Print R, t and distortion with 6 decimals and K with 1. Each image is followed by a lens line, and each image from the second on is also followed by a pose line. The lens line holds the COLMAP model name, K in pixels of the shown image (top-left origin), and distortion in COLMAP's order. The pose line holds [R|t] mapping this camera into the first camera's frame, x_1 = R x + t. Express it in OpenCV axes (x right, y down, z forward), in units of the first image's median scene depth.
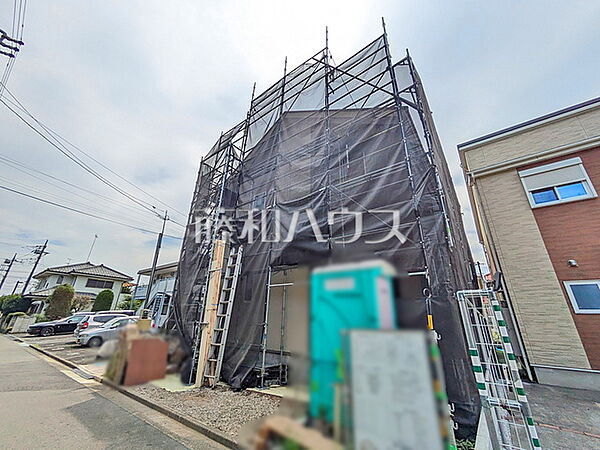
lens RADIAL K [[237.6, 0, 297.2], [0, 237.6, 226.9], [0, 0, 1]] dist [0.001011, 0.000538]
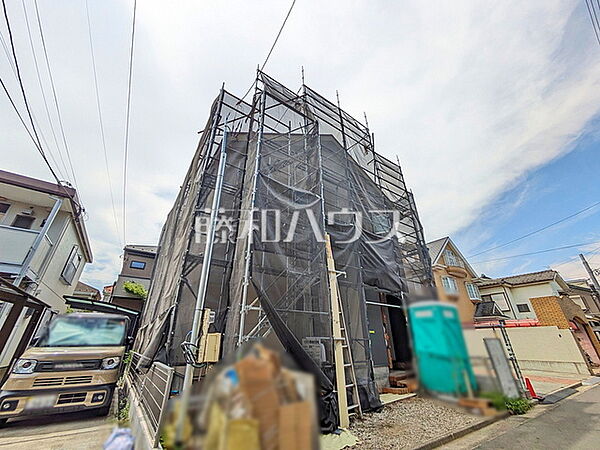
lens RADIAL K [[237.6, 0, 297.2], [0, 237.6, 226.9], [0, 0, 1]] dist [0.001011, 0.000538]
pose [[0.312358, 0.391370, 0.865599, -1.286418], [-0.346694, 0.895307, -0.279695, 0.354173], [-0.884441, -0.212733, 0.415342, 0.910544]]
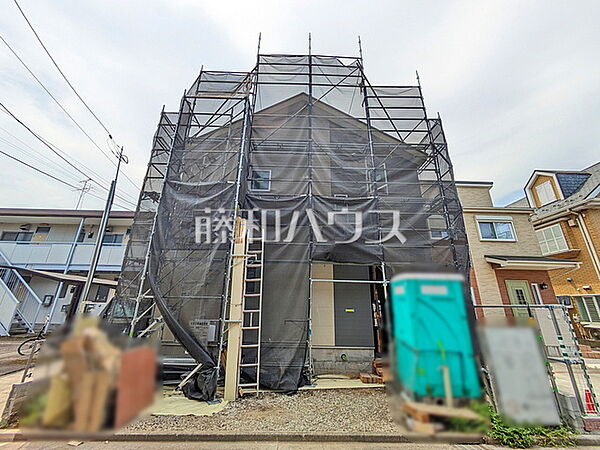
lens RADIAL K [[237.6, 0, 297.2], [0, 237.6, 226.9], [0, 0, 1]] dist [0.001011, 0.000538]
pose [[0.784956, 0.184256, 0.591518, -0.784428], [-0.225672, 0.974195, -0.003988, 0.055201], [-0.576988, -0.130358, 0.806282, 0.290242]]
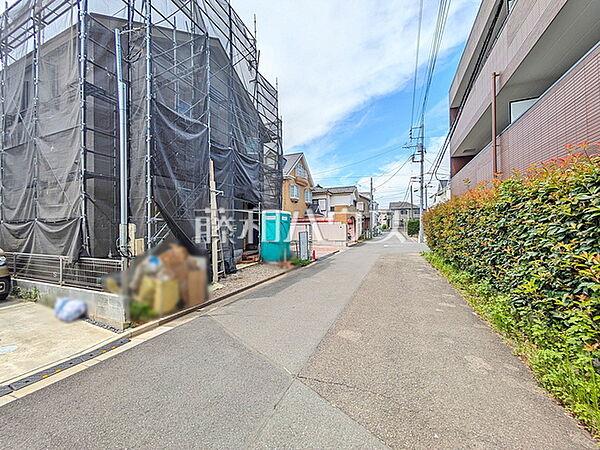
lens RADIAL K [[237.6, 0, 297.2], [0, 237.6, 226.9], [0, 0, 1]] dist [0.001011, 0.000538]
pose [[-0.240640, -0.021293, 0.970381, -1.684331], [-0.359890, 0.930452, -0.068831, 0.309084], [-0.901428, -0.365794, -0.231567, 0.959010]]
